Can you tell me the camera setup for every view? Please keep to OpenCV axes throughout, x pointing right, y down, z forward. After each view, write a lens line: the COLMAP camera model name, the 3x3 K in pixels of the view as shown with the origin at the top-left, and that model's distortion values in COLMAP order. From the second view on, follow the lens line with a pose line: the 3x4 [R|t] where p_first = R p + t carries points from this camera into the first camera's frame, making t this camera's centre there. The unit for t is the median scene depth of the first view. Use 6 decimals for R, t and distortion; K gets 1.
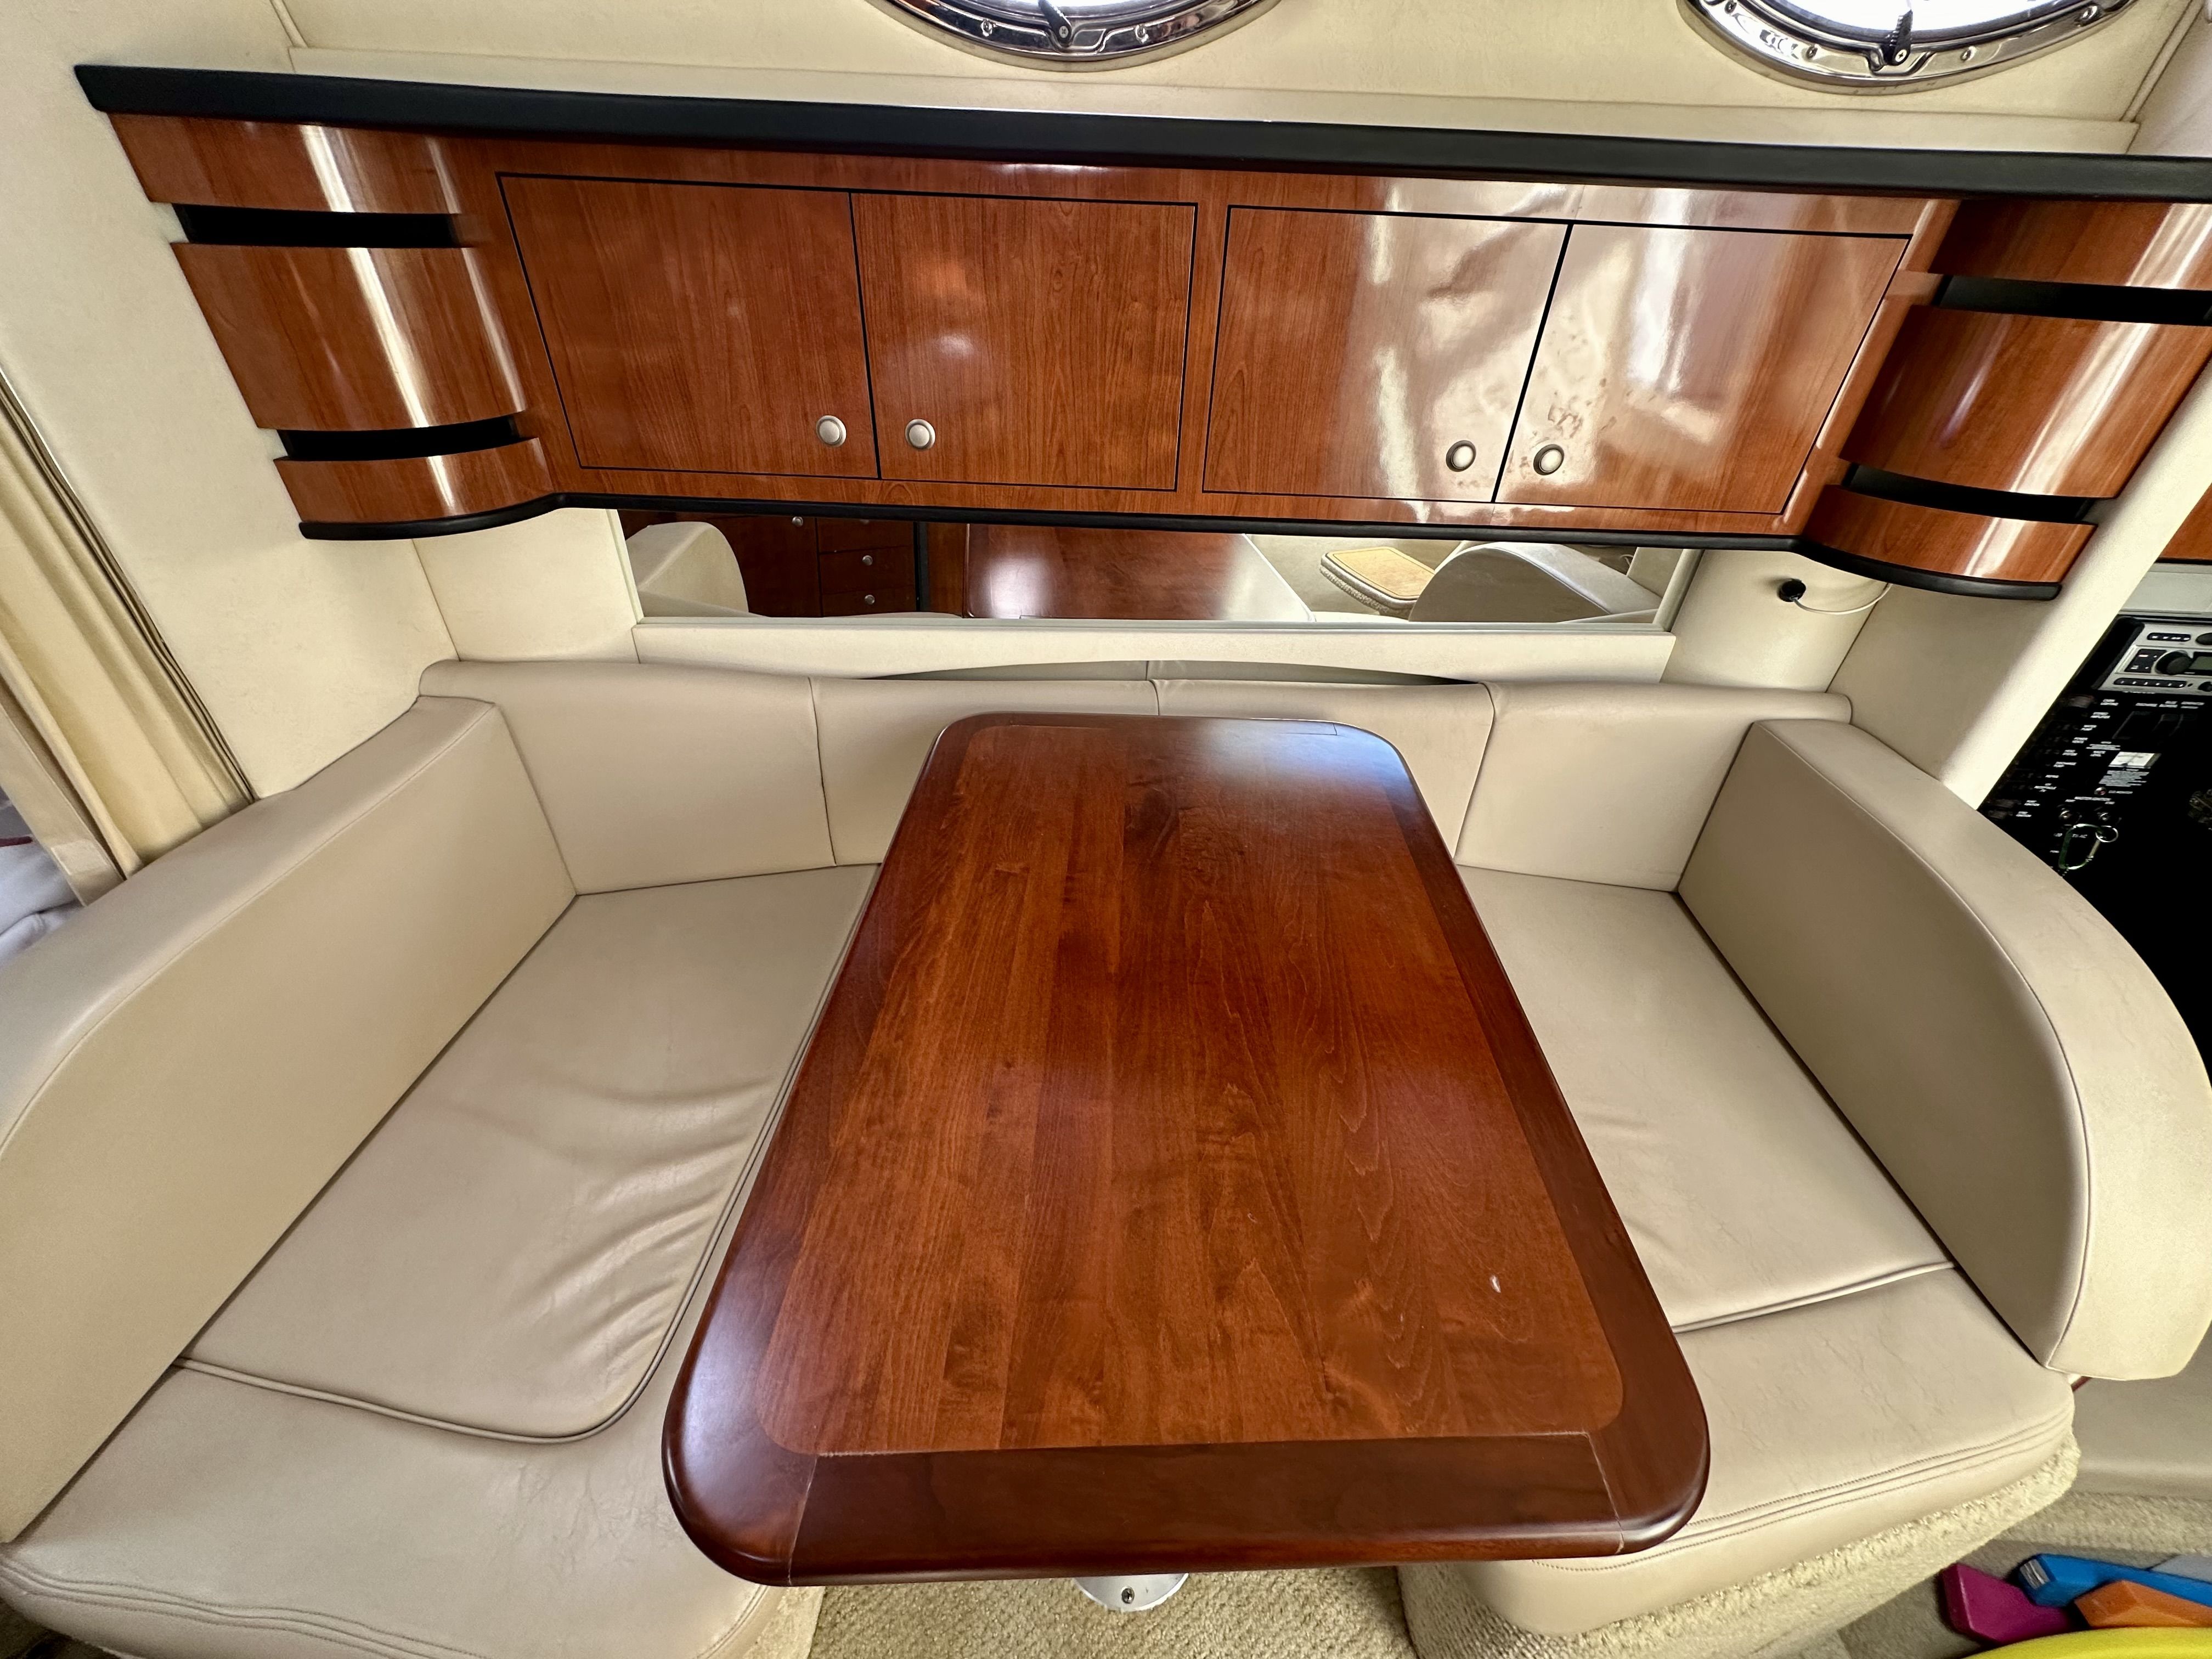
lens RADIAL K [[889.0, 0, 1106.4], [0, 889.0, 827.0], [0, 0, 1]] dist [-0.000627, -0.000230]
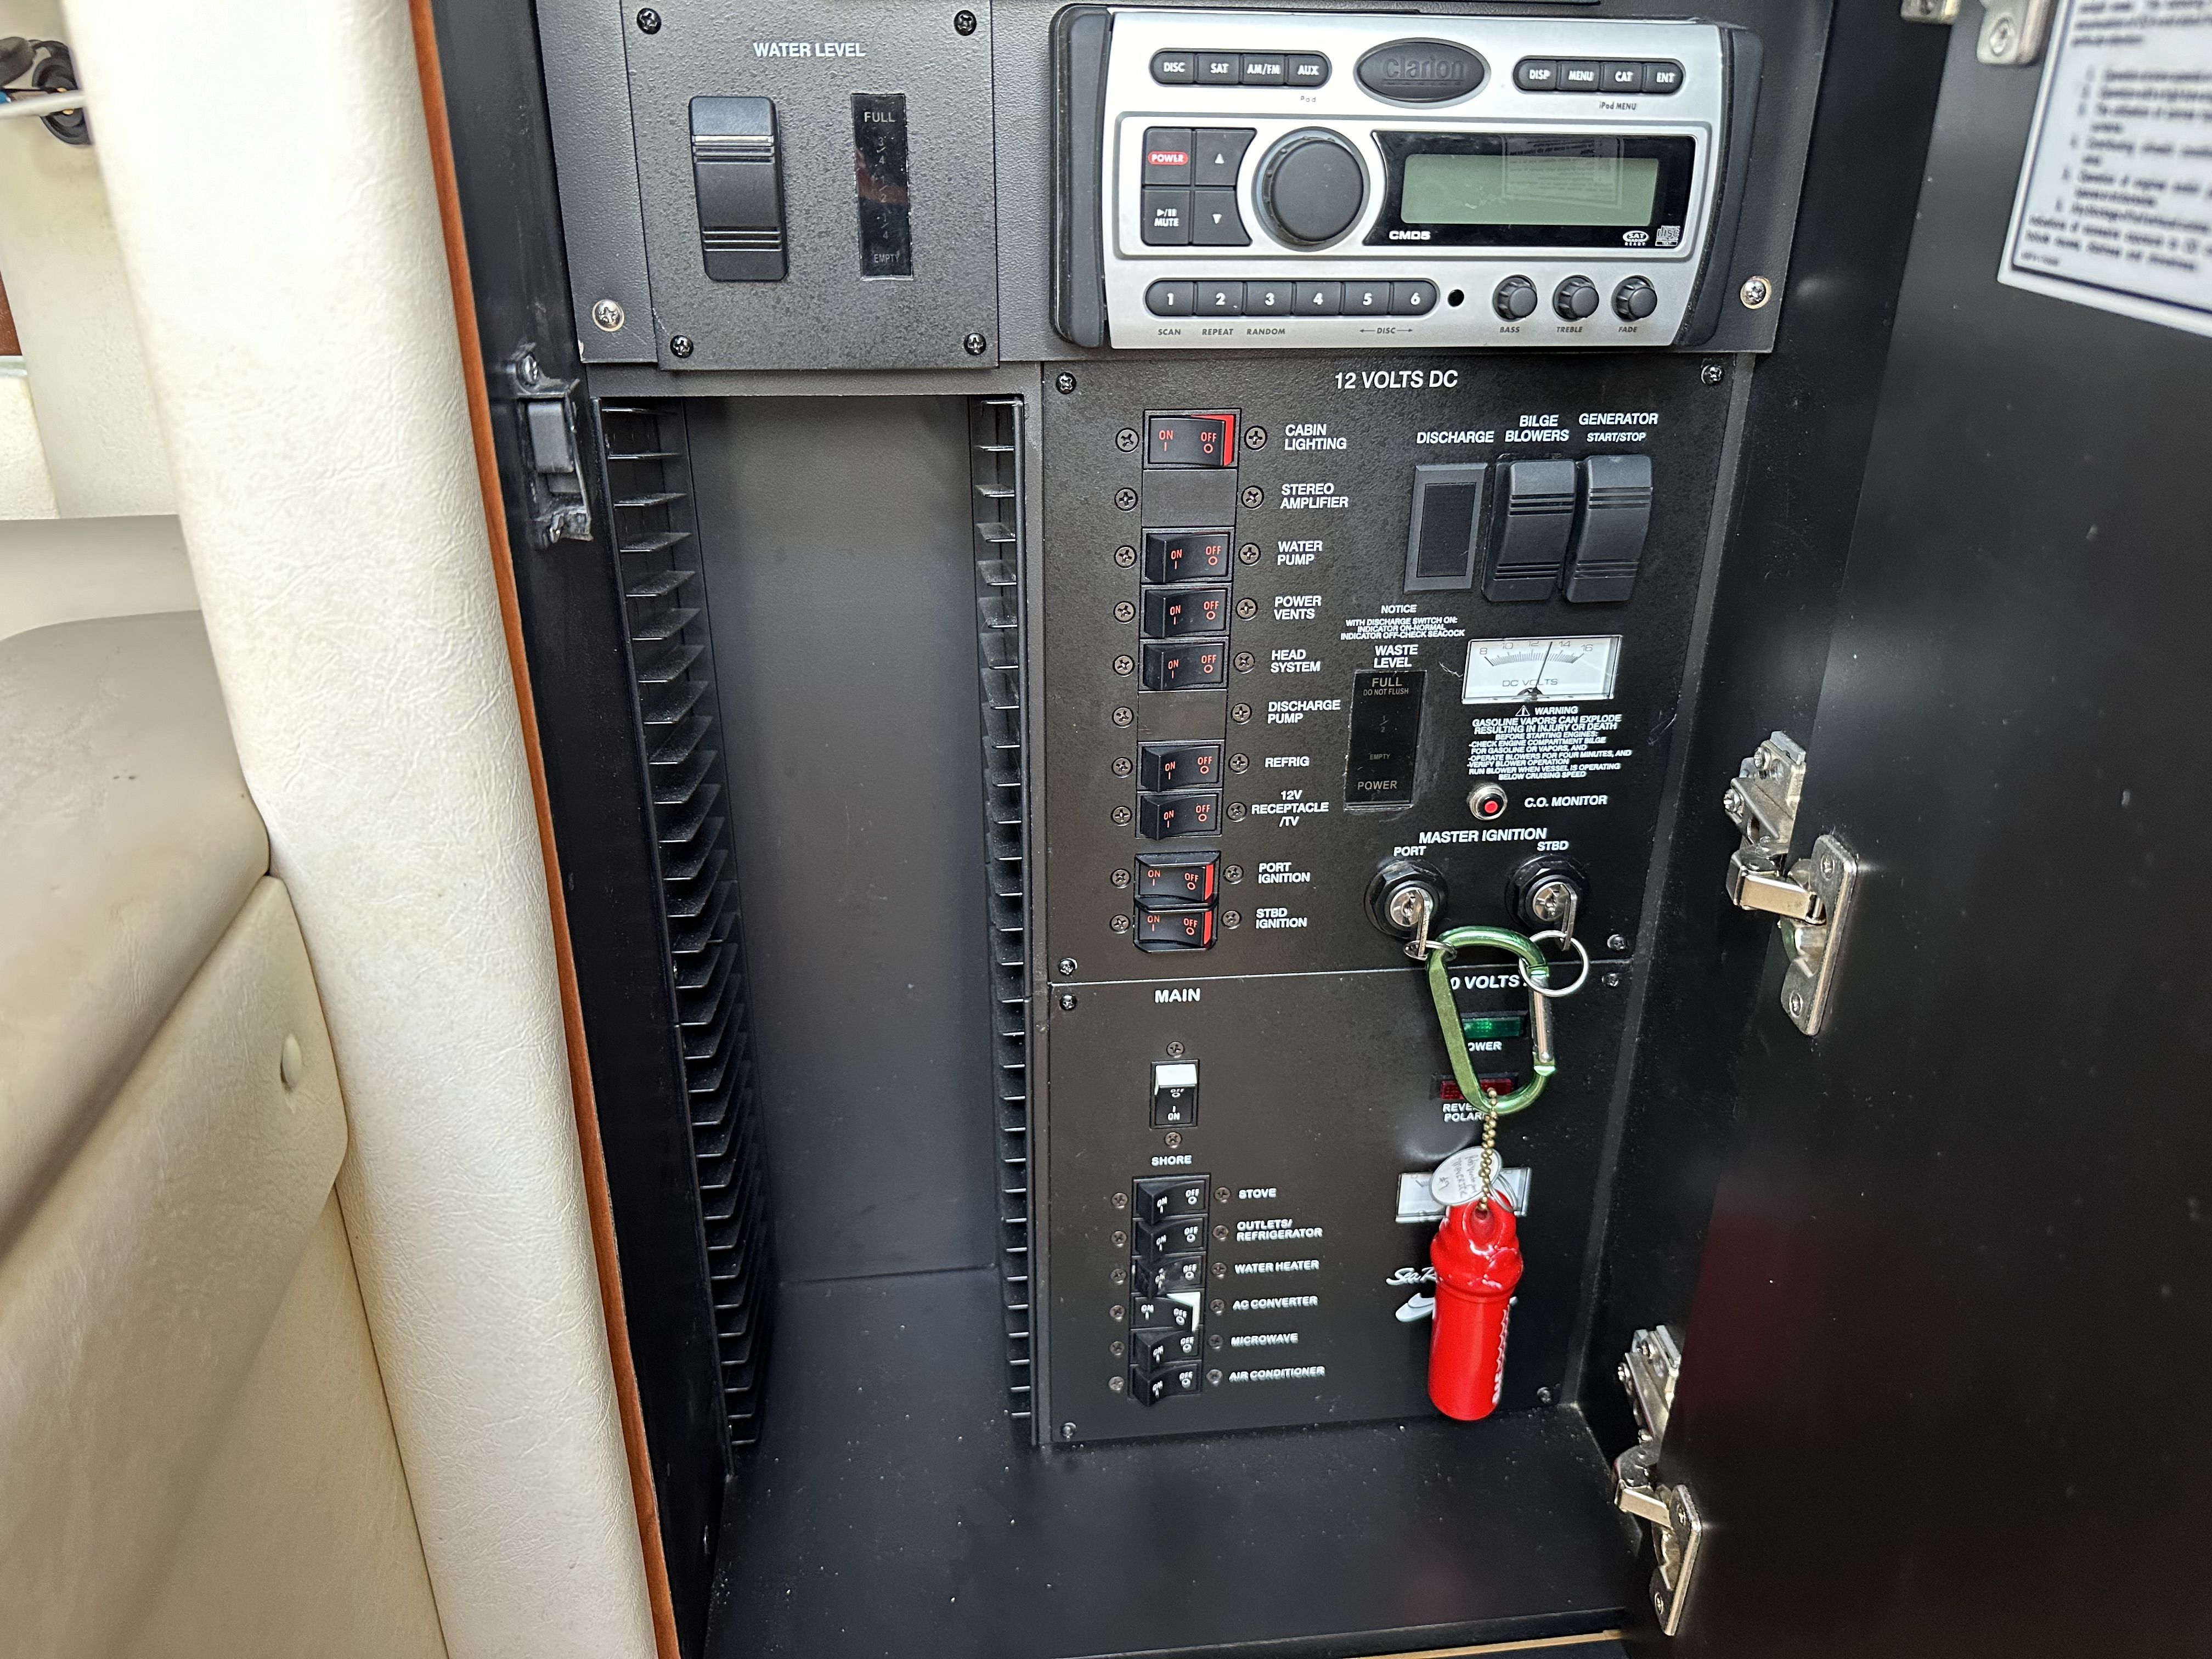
lens RADIAL K [[1587.9, 0, 1103.4], [0, 1587.9, 832.8], [0, 0, 1]] dist [-0.001203, 0.023436]
pose [[0.985680, -0.088470, 0.143558, 0.963292], [0.110645, 0.981749, -0.154680, 0.029047], [-0.127254, 0.168349, 0.977479, 0.571384]]
